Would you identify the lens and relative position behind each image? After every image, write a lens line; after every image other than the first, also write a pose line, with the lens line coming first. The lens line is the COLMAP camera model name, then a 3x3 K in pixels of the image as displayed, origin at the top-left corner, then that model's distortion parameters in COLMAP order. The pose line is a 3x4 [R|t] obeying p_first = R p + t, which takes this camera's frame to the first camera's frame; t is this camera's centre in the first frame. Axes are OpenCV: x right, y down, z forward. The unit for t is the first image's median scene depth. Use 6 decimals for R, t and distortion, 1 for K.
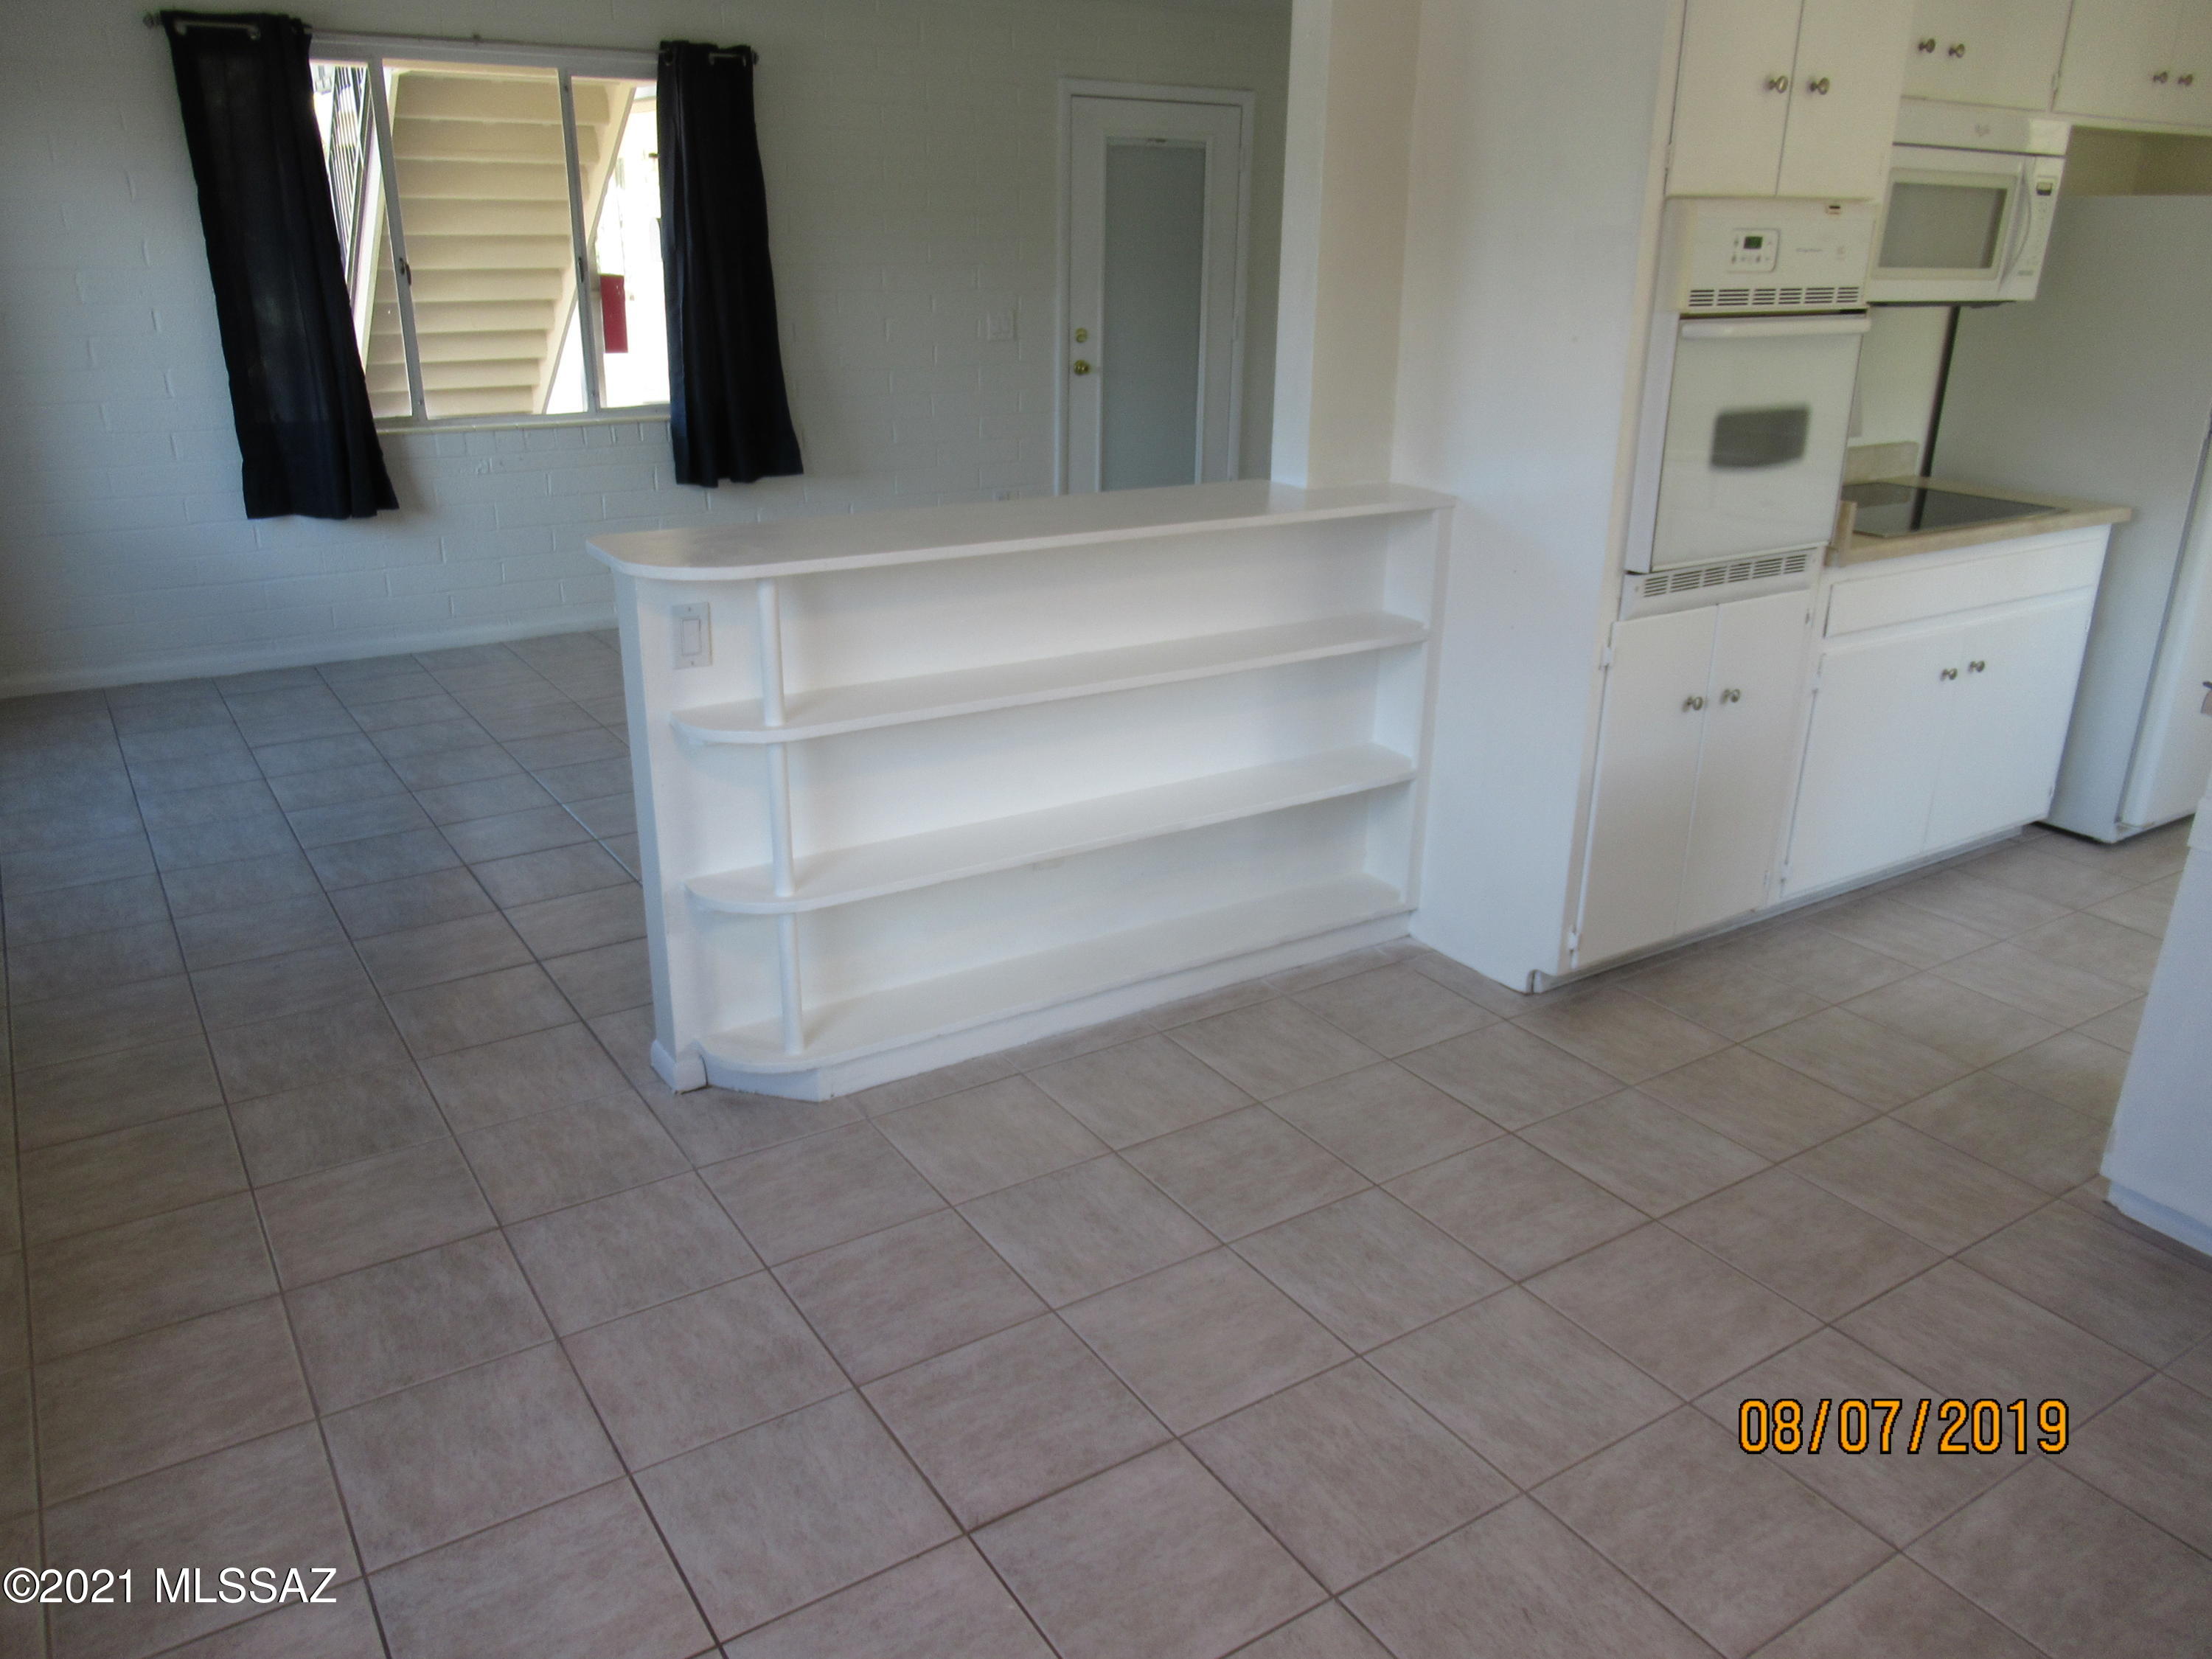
lens RADIAL K [[1659.0, 0, 1111.7], [0, 1659.0, 830.6], [0, 0, 1]] dist [-0.005297, -0.006323]
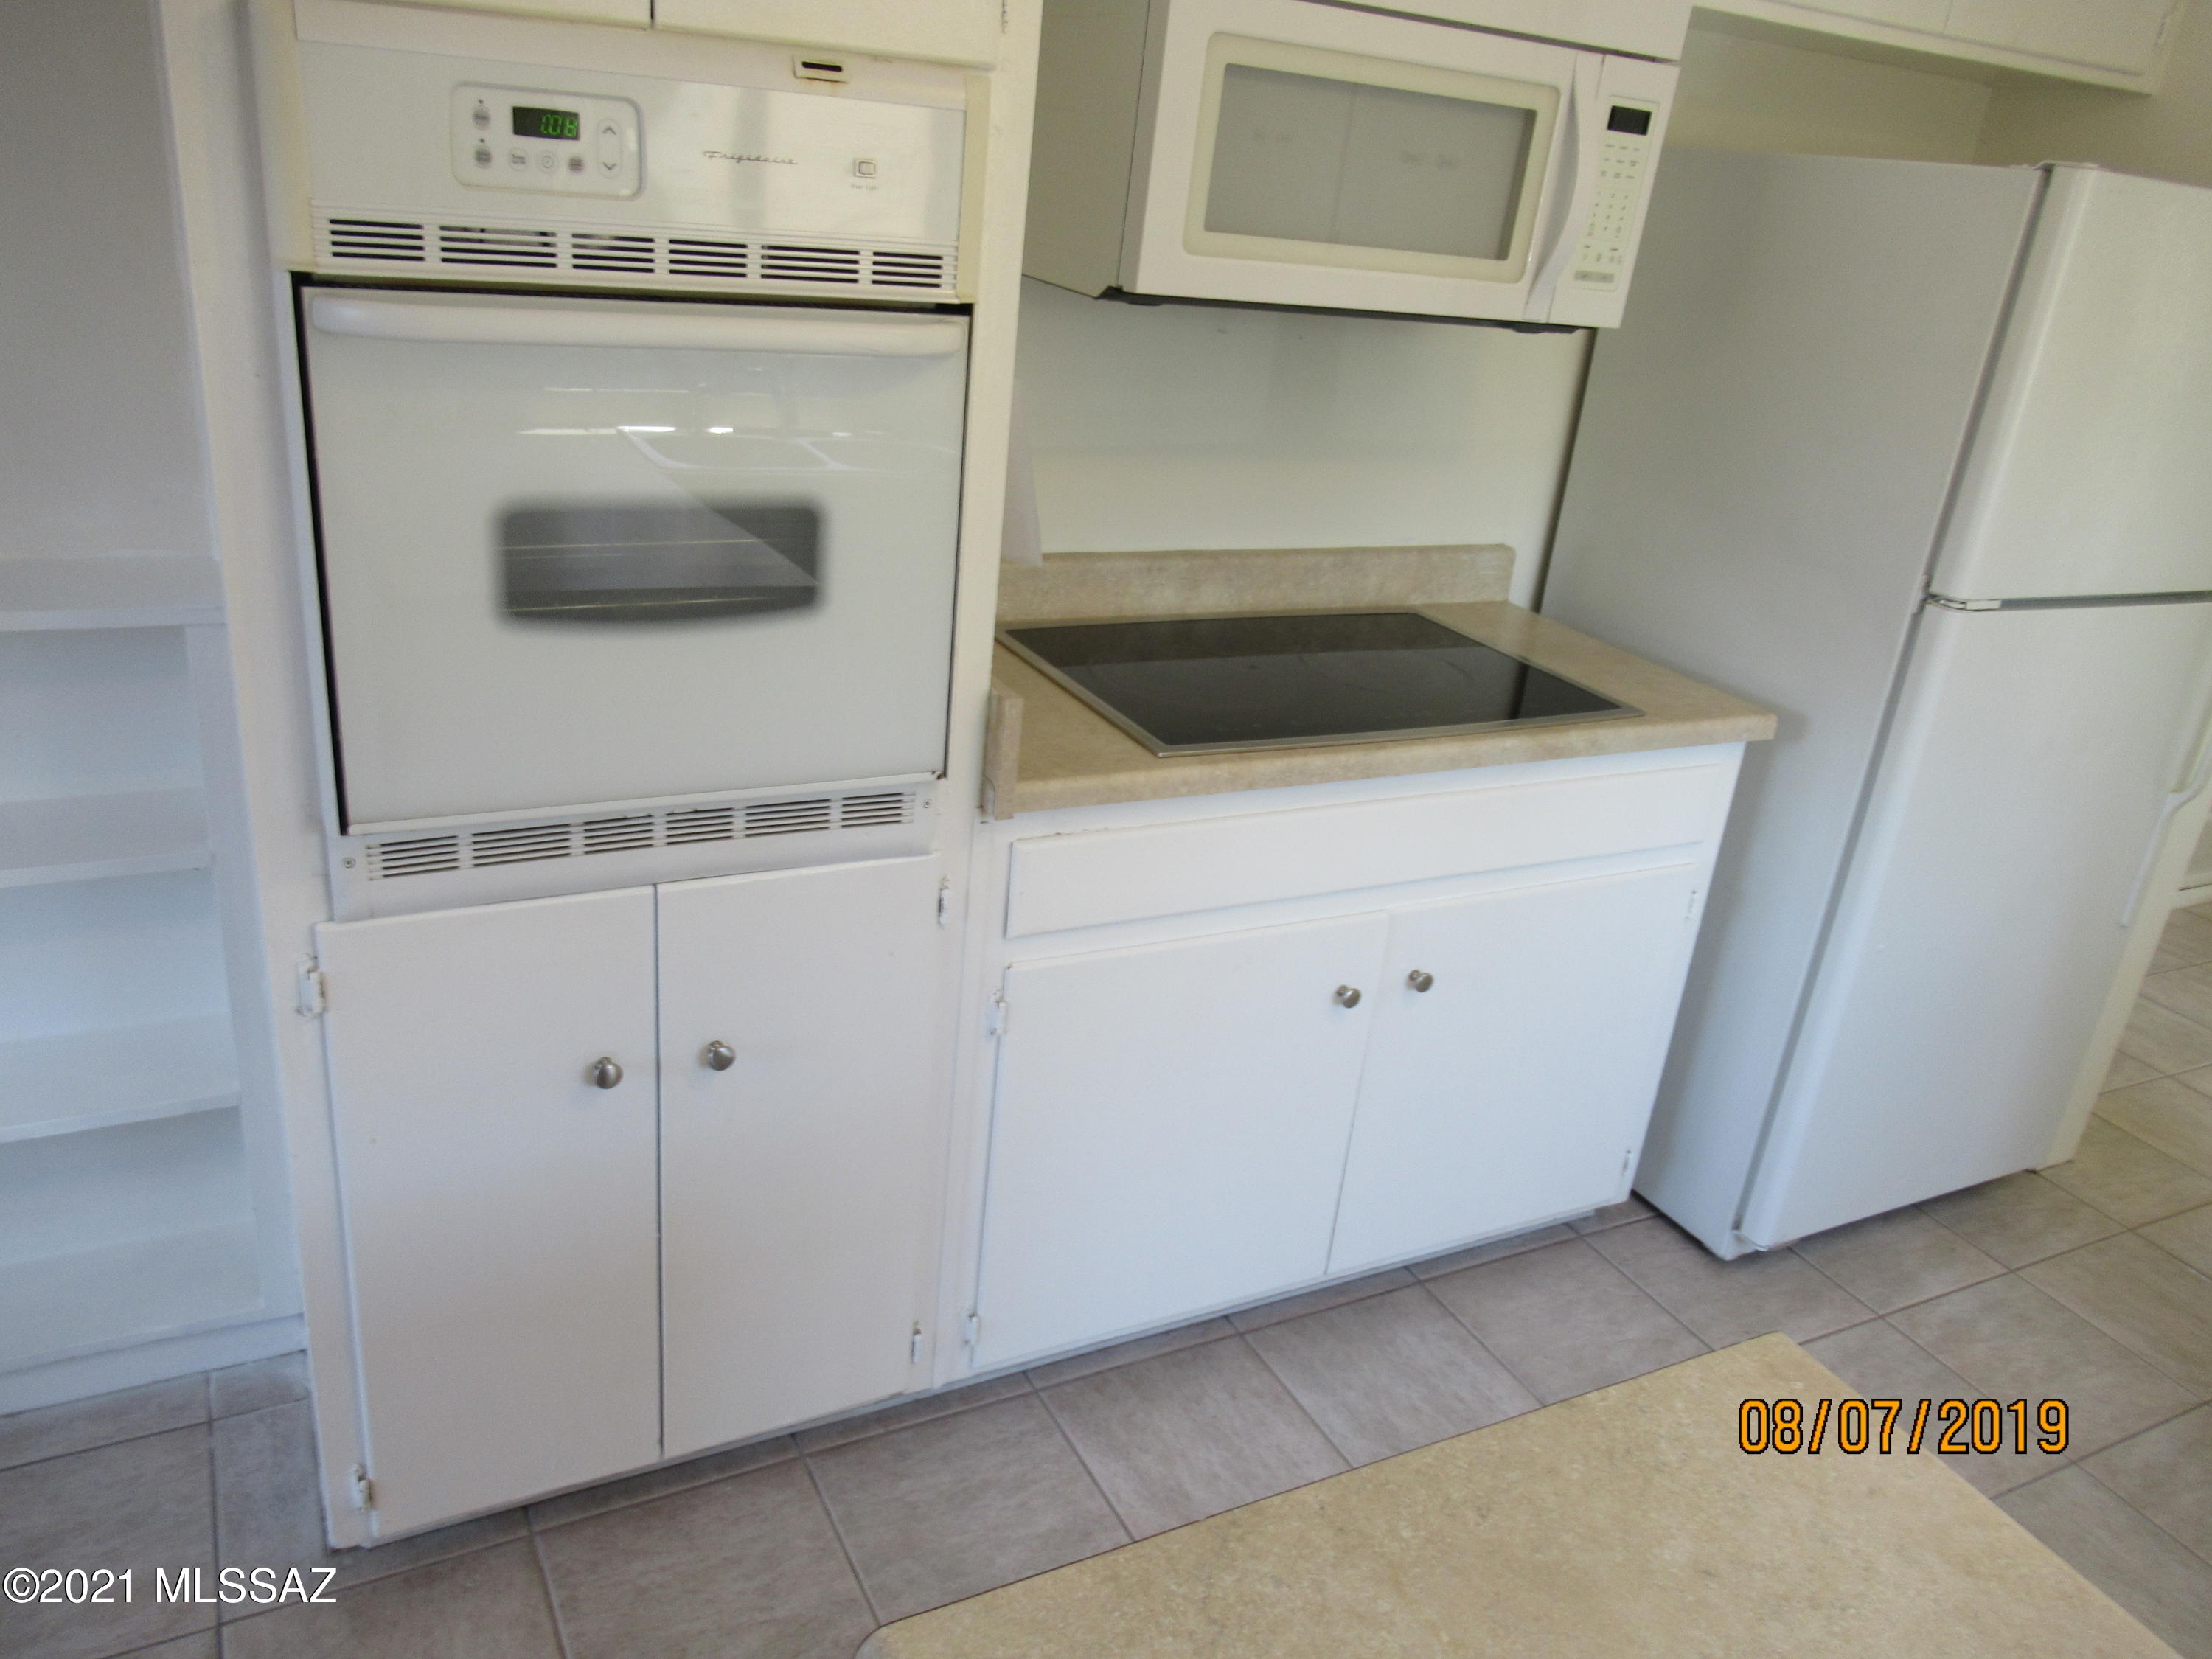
lens RADIAL K [[1642.8, 0, 1099.2], [0, 1642.8, 825.1], [0, 0, 1]] dist [-0.017788, 0.002275]
pose [[0.991485, 0.113395, -0.064024, 0.500456], [-0.111634, 0.993283, 0.030453, -0.175018], [0.067047, -0.023046, 0.997484, 0.501639]]
